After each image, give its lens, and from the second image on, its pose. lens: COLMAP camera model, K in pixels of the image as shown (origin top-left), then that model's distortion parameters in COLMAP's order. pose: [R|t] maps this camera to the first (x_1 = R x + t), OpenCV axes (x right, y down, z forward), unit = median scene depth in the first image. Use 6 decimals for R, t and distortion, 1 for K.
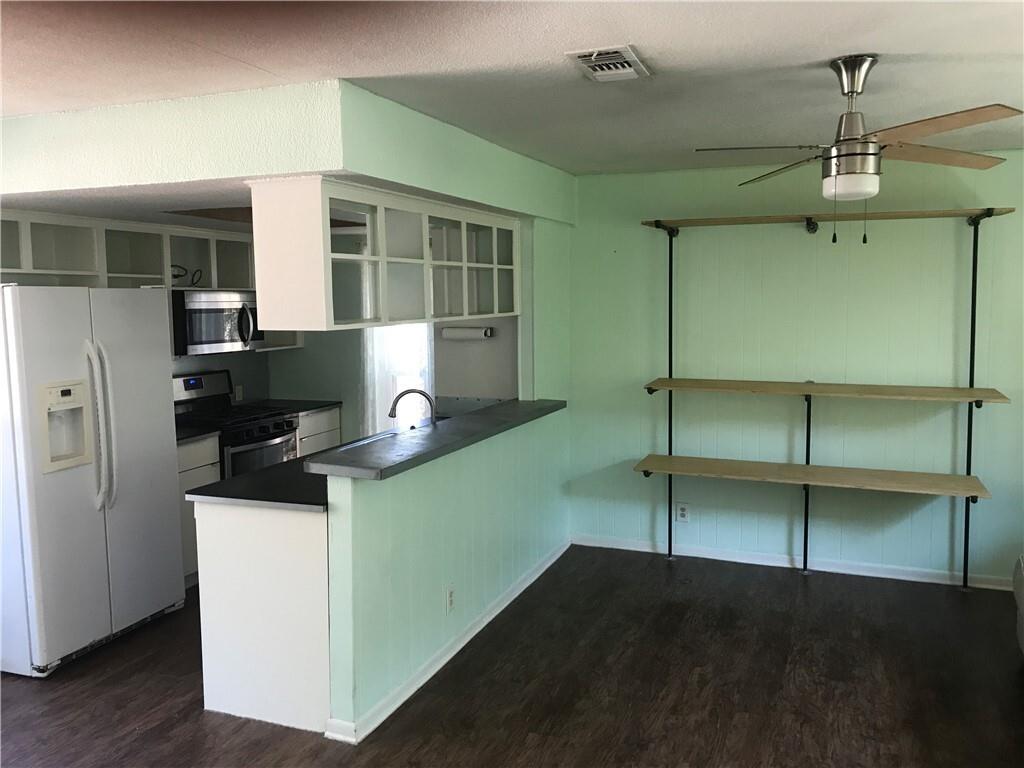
lens RADIAL K [[828.8, 0, 512.0], [0, 828.8, 384.0], [0, 0, 1]] dist [0.005897, 0.000488]
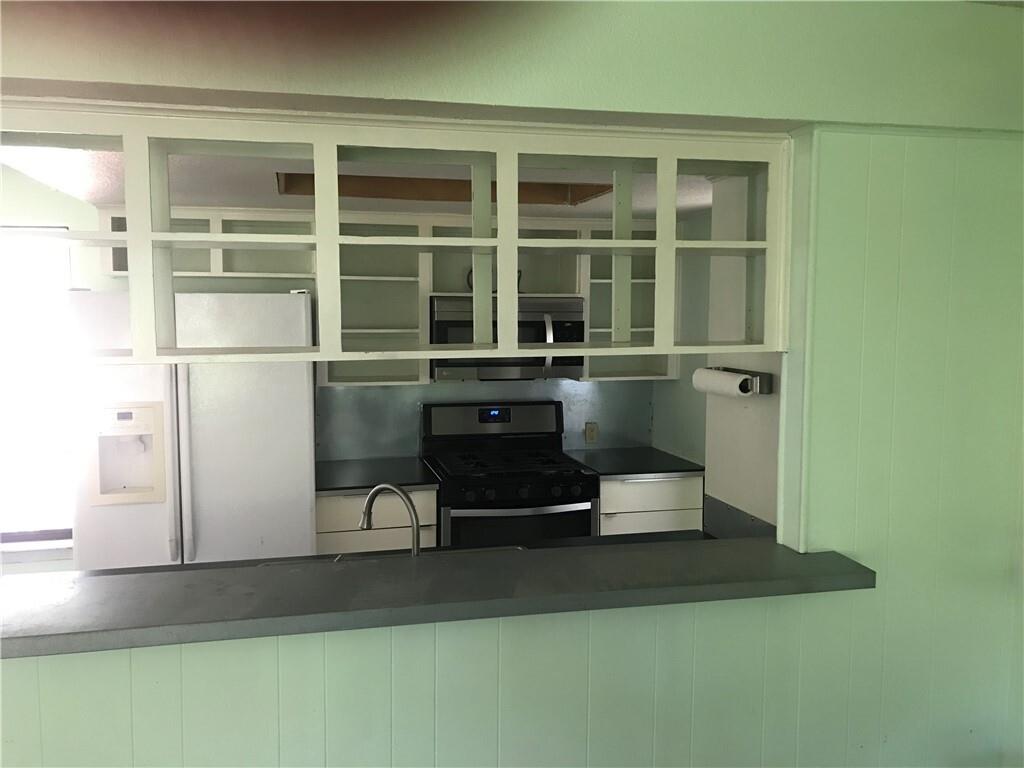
lens RADIAL K [[828.8, 0, 512.0], [0, 828.8, 384.0], [0, 0, 1]] dist [0.005897, 0.000488]
pose [[0.576393, 0.088580, -0.812358, 0.293411], [-0.093454, 0.994731, 0.042157, -0.073365], [0.811811, 0.051619, 0.581634, 0.638784]]
